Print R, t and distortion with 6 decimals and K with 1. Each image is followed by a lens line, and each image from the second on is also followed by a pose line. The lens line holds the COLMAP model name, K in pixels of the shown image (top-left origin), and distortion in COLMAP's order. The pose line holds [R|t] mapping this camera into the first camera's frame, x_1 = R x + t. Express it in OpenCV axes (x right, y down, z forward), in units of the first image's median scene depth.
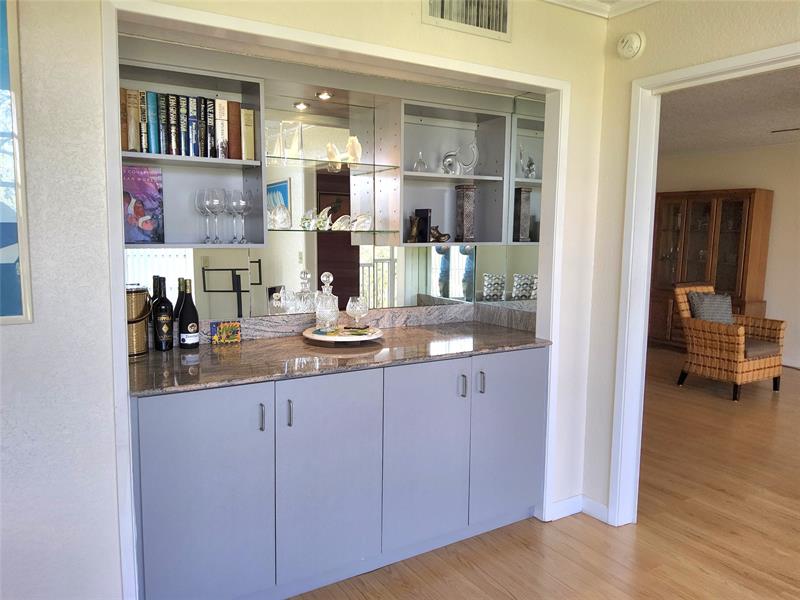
lens RADIAL K [[604.2, 0, 400.0], [0, 604.2, 300.0], [0, 0, 1]] dist [0.016068, -0.002883]
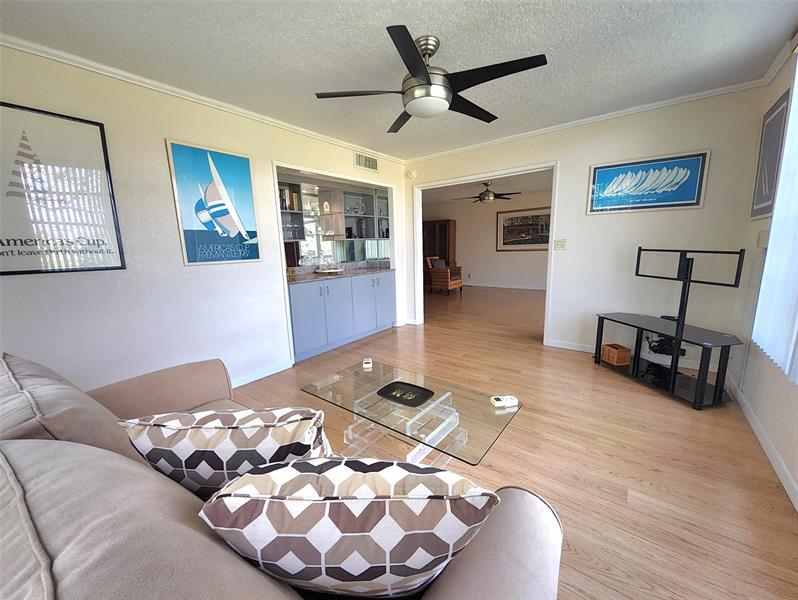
lens RADIAL K [[317.0, 0, 398.0], [0, 317.0, 303.2], [0, 0, 1]] dist [0.001059, -0.000036]
pose [[0.935748, -0.103752, 0.337063, -0.283528], [0.080784, 0.993393, 0.081507, 0.103614], [-0.343292, -0.049040, 0.937947, -0.510707]]
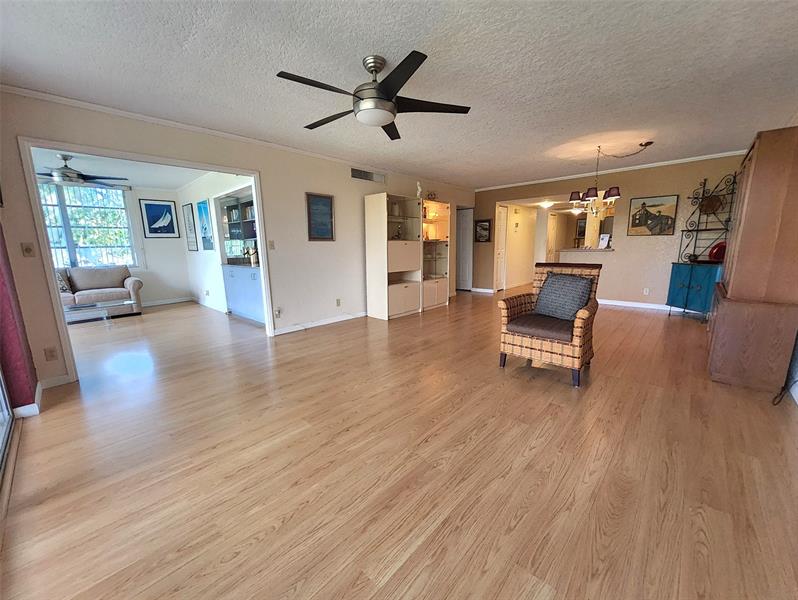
lens RADIAL K [[317.0, 0, 398.0], [0, 317.0, 303.2], [0, 0, 1]] dist [0.001059, -0.000036]
pose [[0.244481, 0.152309, -0.957617, 1.740857], [-0.083797, 0.987211, 0.135623, -0.019573], [0.966026, 0.047088, 0.254118, 1.105384]]
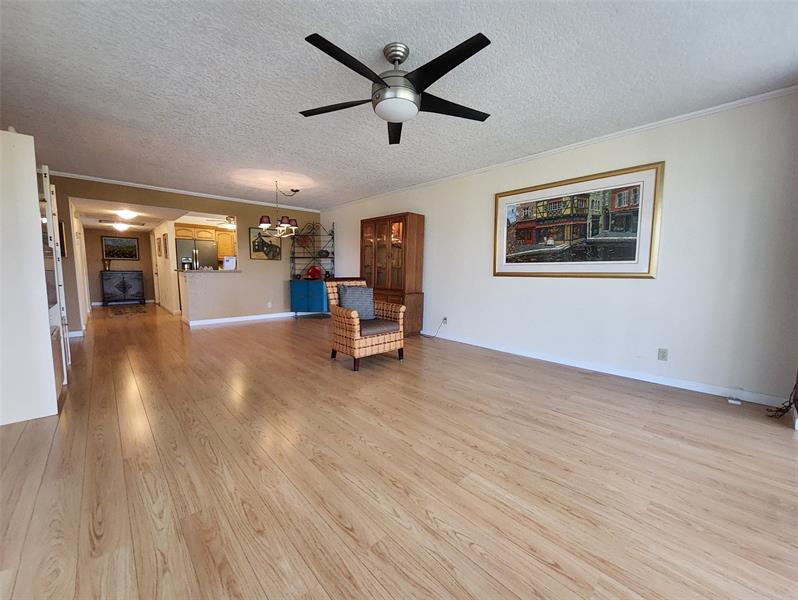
lens RADIAL K [[318.0, 0, 394.3], [0, 318.0, 298.8], [0, 0, 1]] dist [0.000257, -0.000279]
pose [[0.984315, -0.026027, 0.174491, 0.874919], [0.028250, 0.999548, -0.010265, 0.047788], [-0.174145, 0.015034, 0.984605, 0.592851]]
